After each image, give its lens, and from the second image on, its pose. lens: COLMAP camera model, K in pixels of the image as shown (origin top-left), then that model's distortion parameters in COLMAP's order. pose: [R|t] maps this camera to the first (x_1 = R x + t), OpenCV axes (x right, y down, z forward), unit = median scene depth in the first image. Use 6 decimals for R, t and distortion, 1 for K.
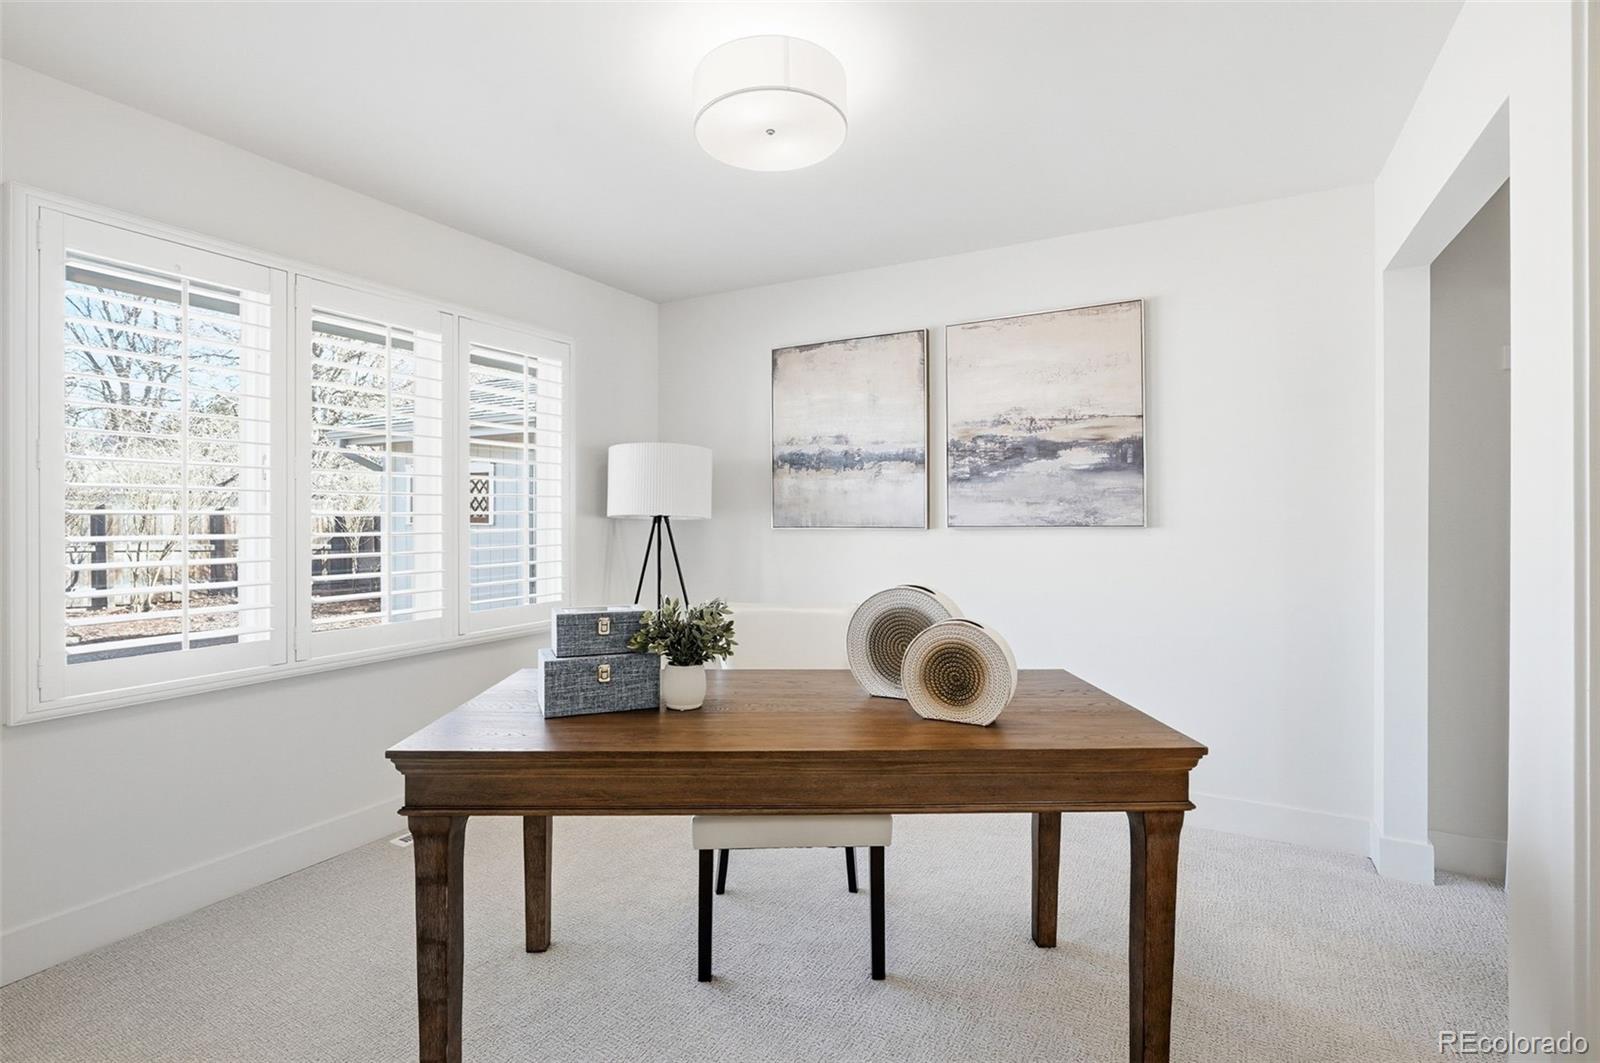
lens RADIAL K [[750.2, 0, 800.7], [0, 750.2, 510.0], [0, 0, 1]] dist [0.000423, 0.000006]
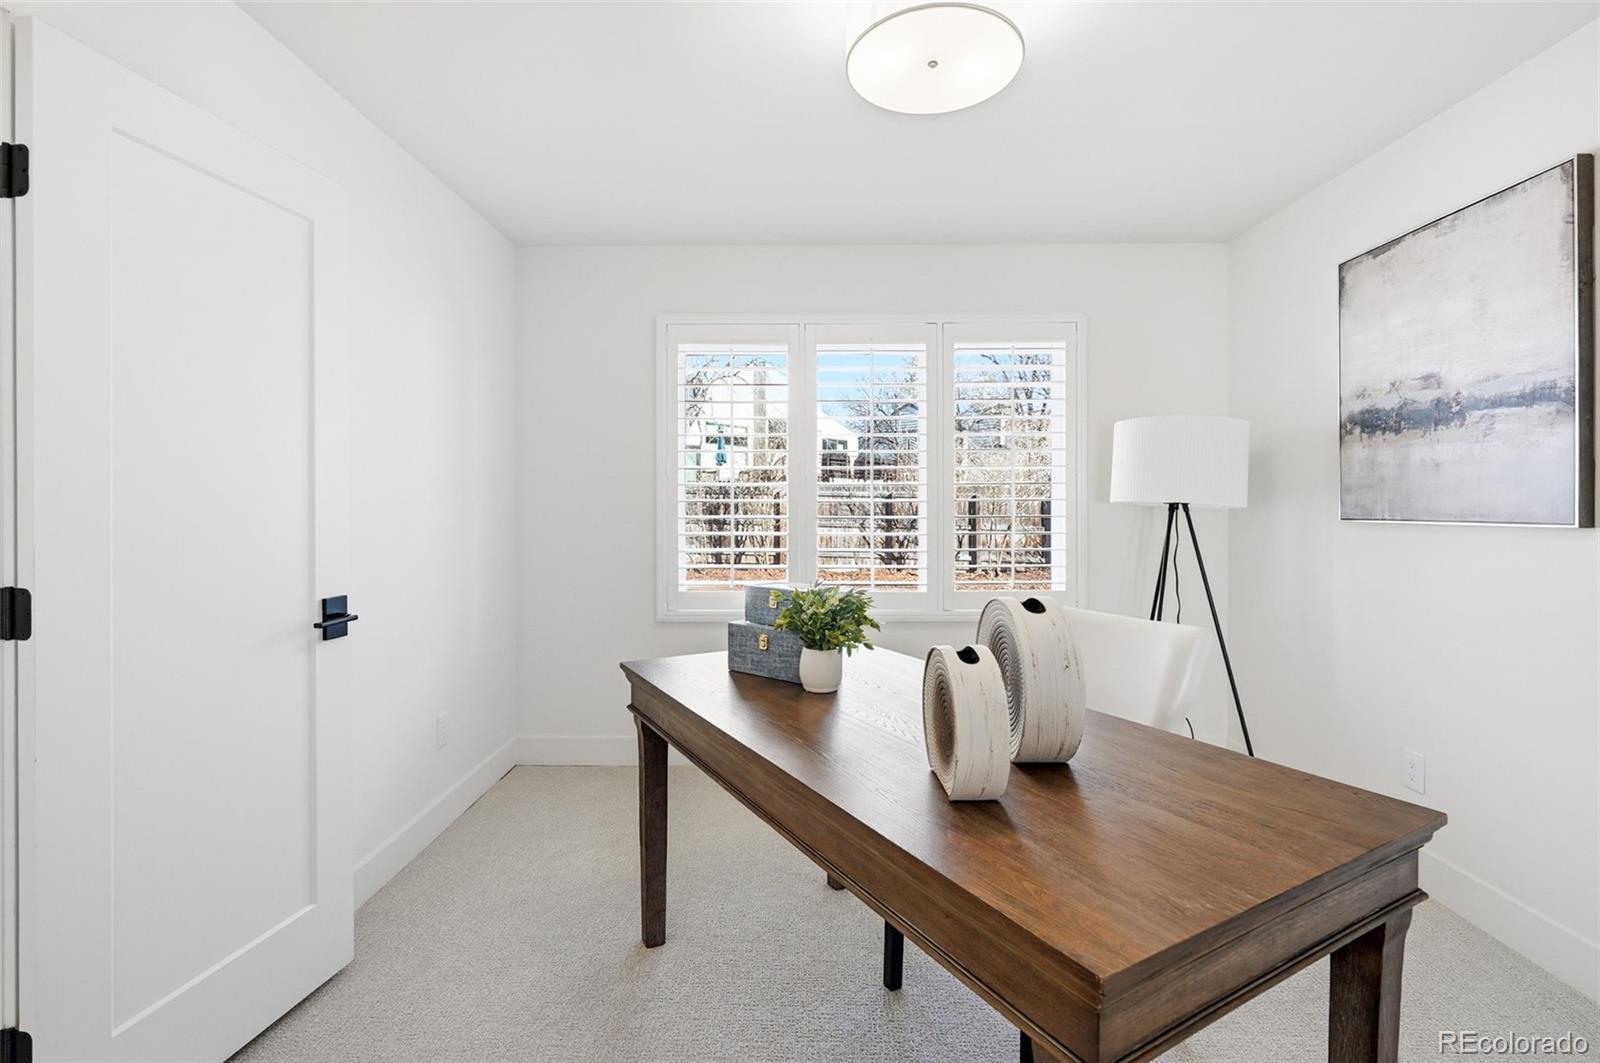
lens RADIAL K [[742.9, 0, 800.3], [0, 742.9, 501.1], [0, 0, 1]] dist [0.000530, 0.000129]
pose [[0.481897, -0.002221, -0.876225, 0.338528], [0.006293, 0.999980, 0.000927, 0.002554], [0.876205, -0.005961, 0.481901, 0.233469]]
